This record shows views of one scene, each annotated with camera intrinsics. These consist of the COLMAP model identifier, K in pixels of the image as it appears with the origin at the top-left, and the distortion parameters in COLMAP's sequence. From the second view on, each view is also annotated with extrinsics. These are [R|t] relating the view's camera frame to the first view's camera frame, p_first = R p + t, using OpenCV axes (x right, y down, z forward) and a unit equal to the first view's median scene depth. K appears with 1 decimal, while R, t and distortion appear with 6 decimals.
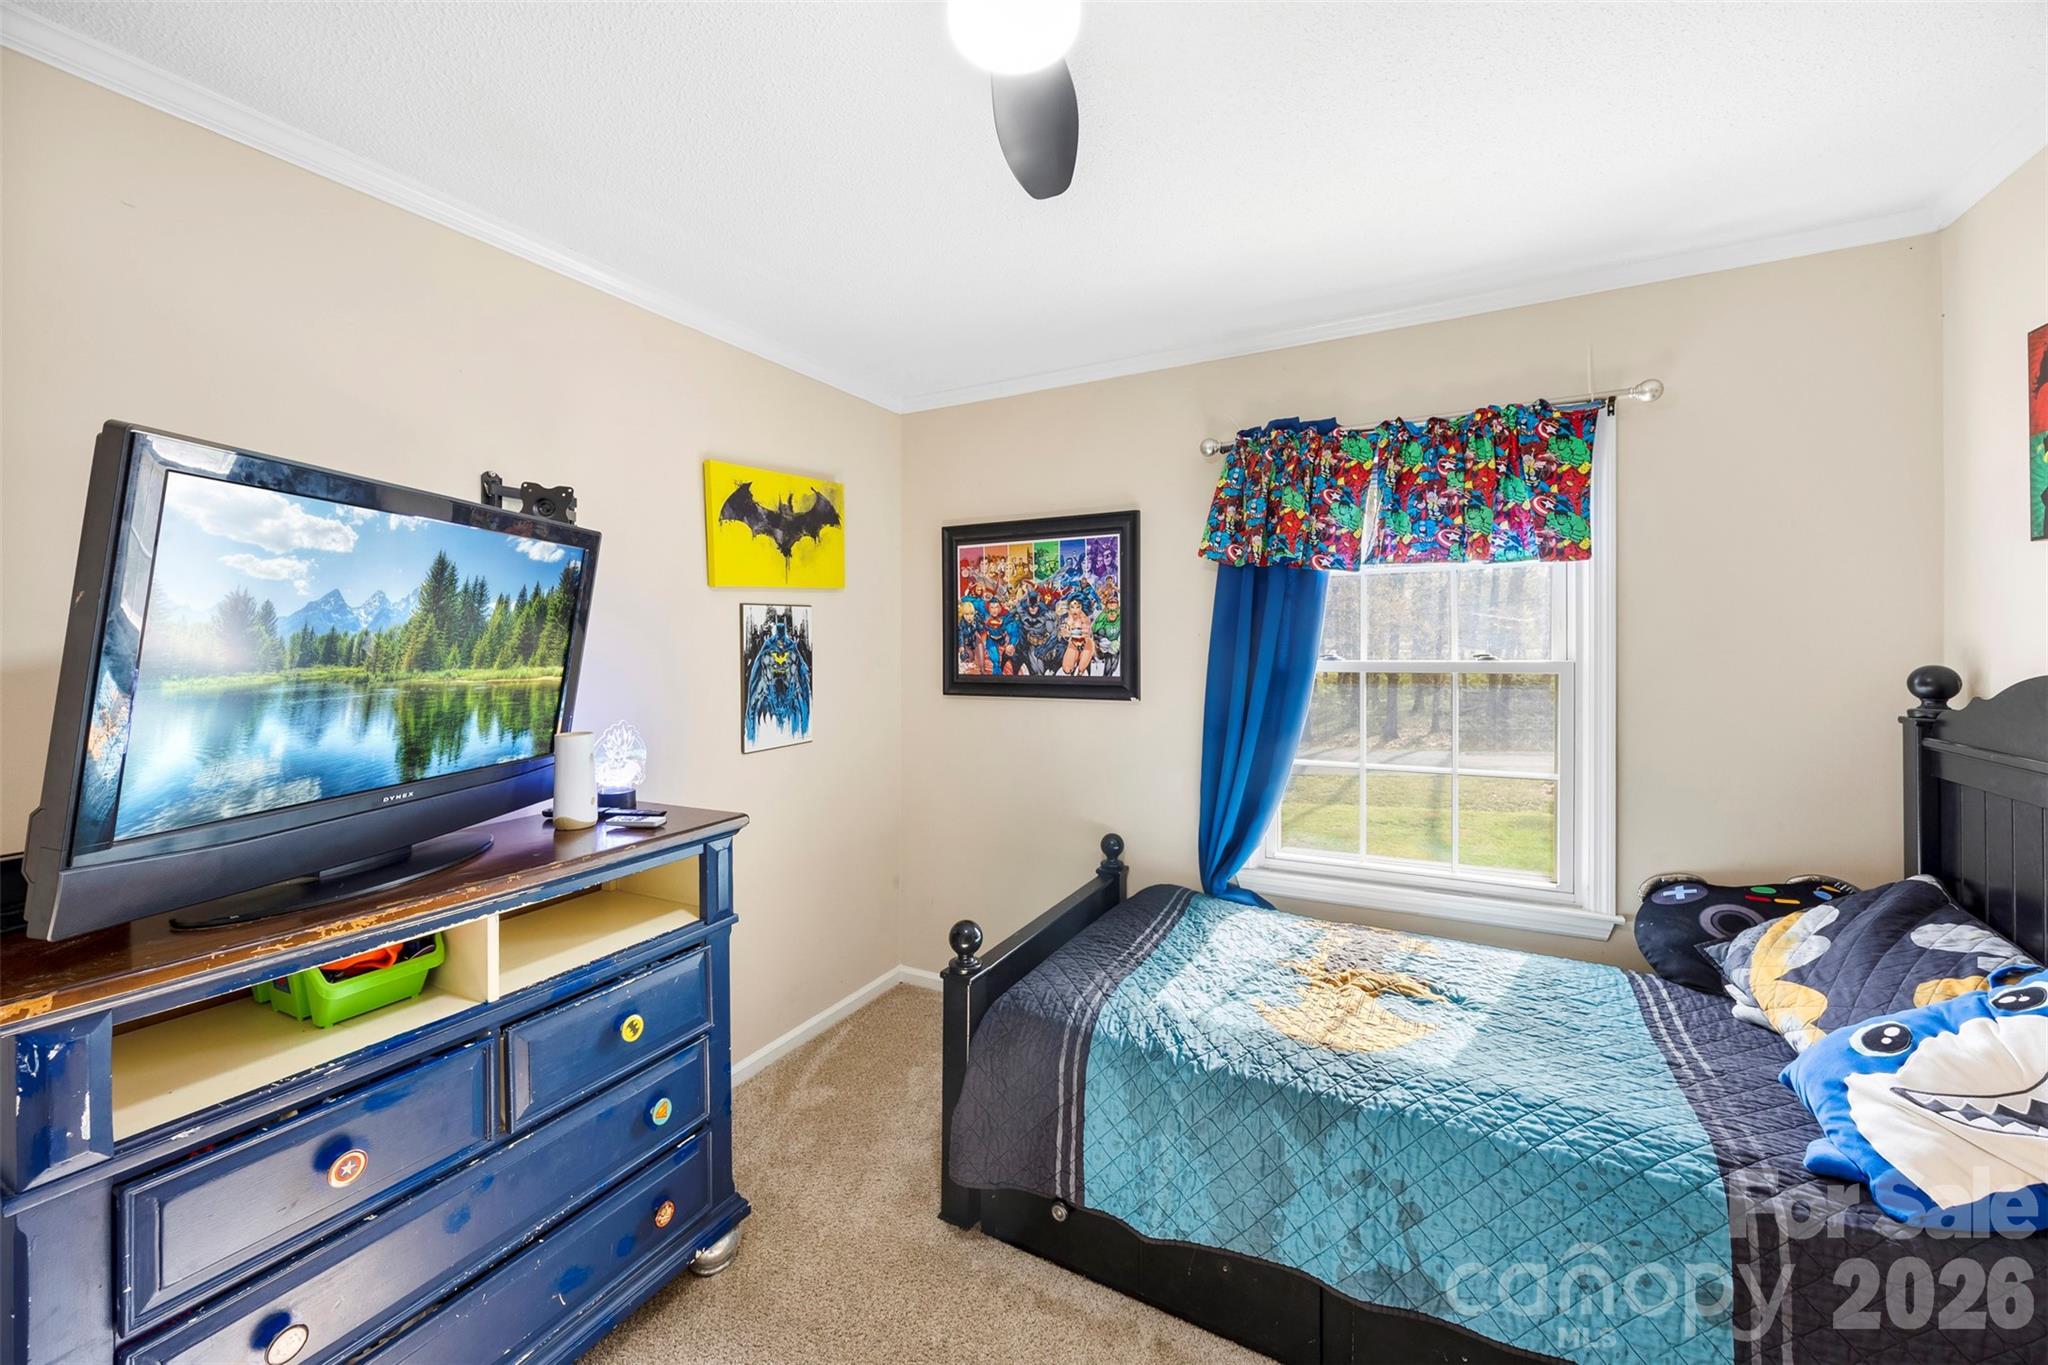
lens RADIAL K [[798.5, 0, 993.9], [0, 798.5, 648.3], [0, 0, 1]] dist [-0.013948, 0.000614]
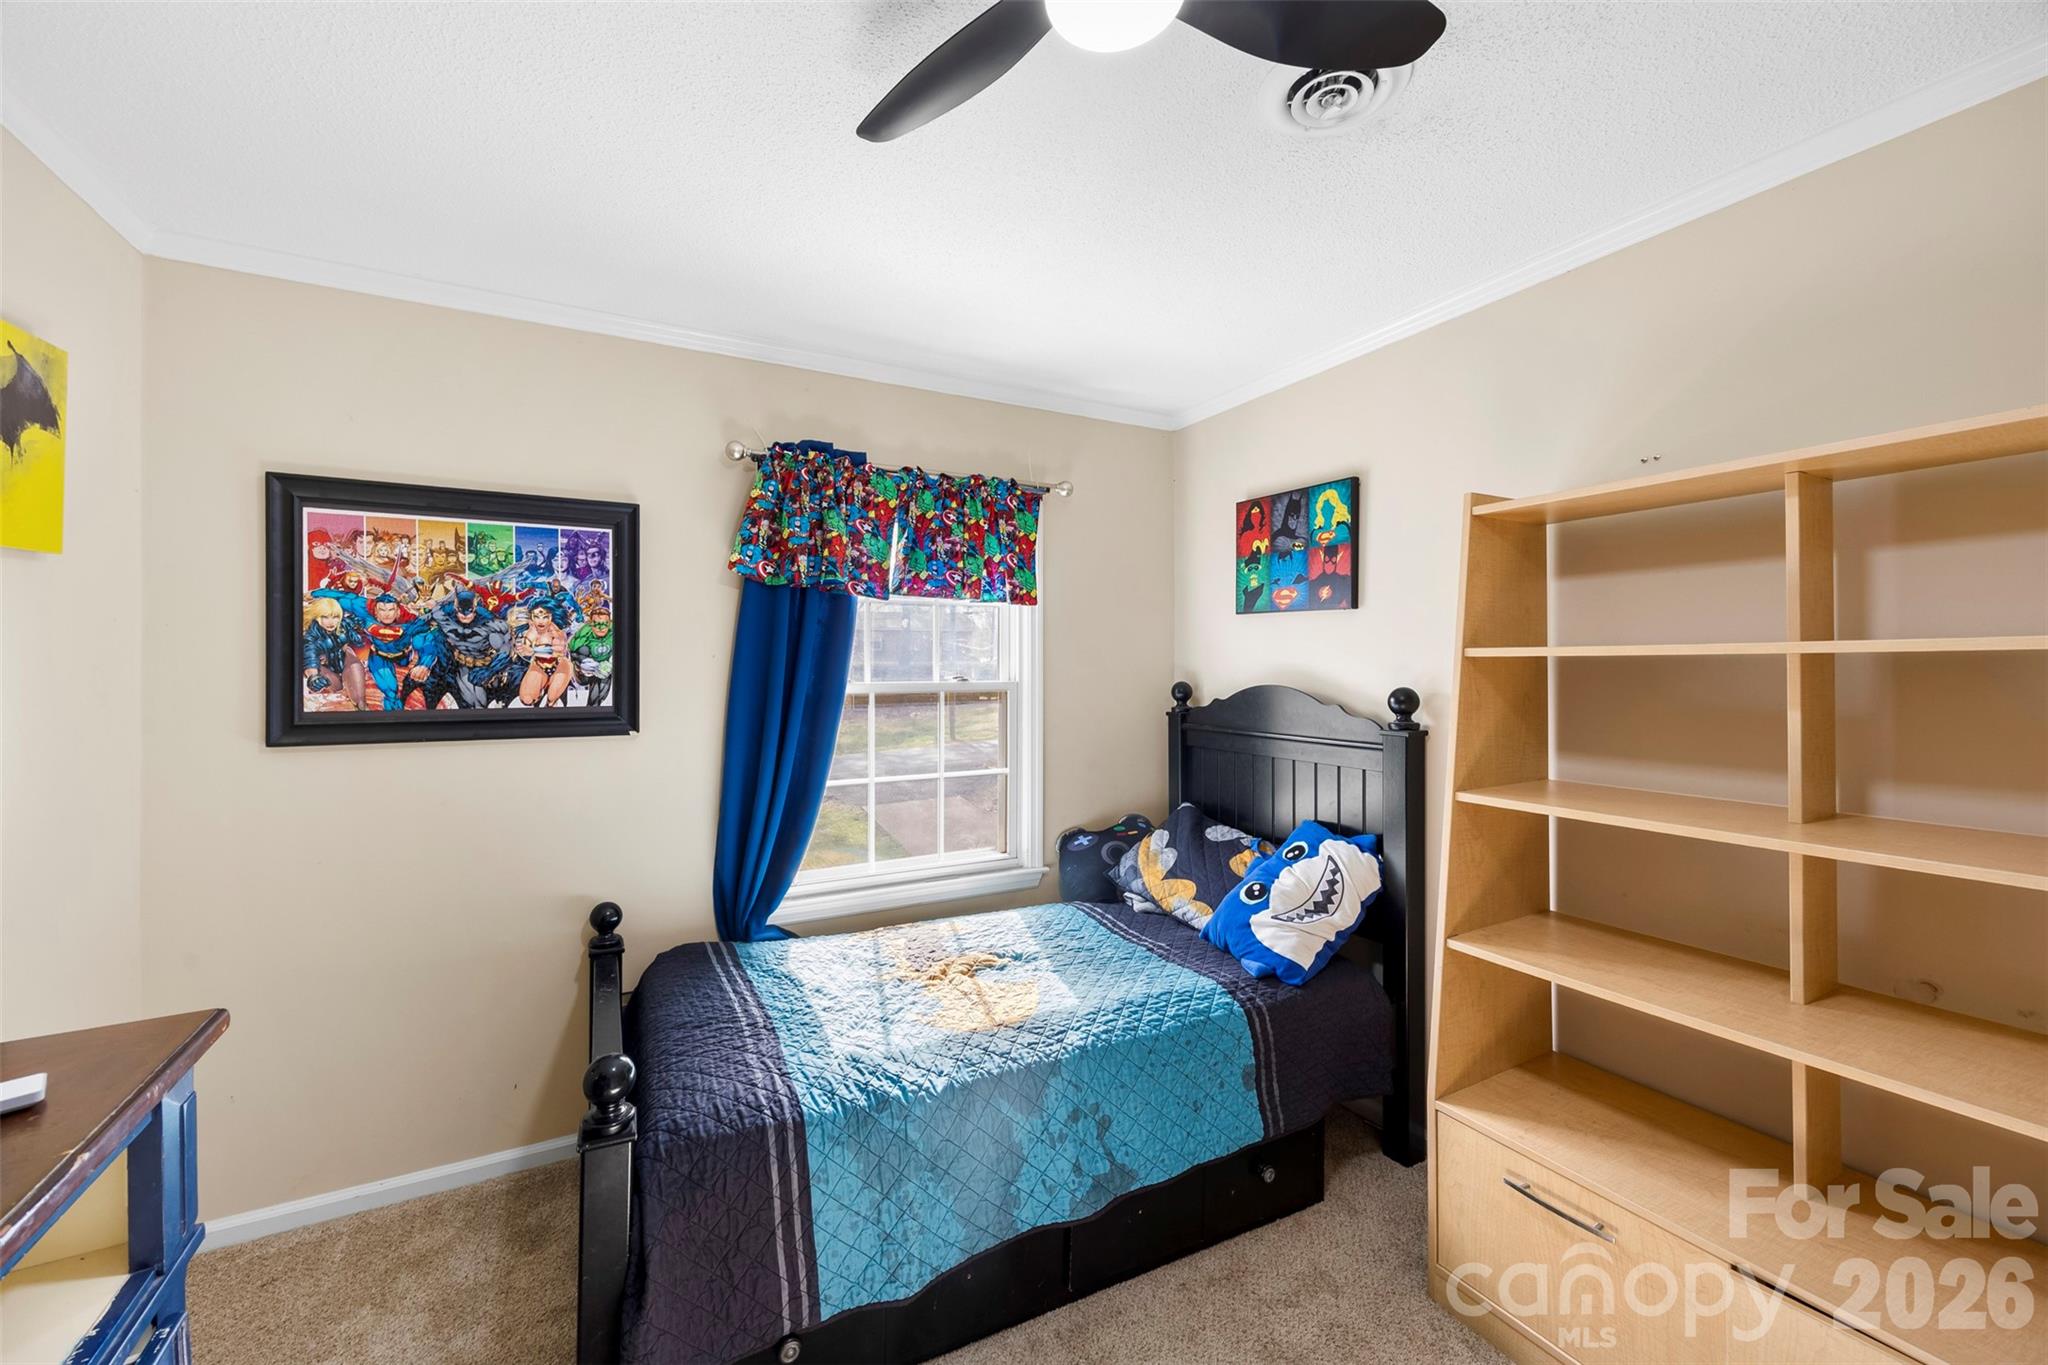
lens RADIAL K [[798.5, 0, 1018.8], [0, 798.5, 672.4], [0, 0, 1]] dist [-0.013948, 0.000614]
pose [[0.537660, 0.001313, 0.843161, -0.380903], [0.001161, 0.999997, -0.002298, 0.004713], [-0.843161, 0.002215, 0.537656, 0.279469]]
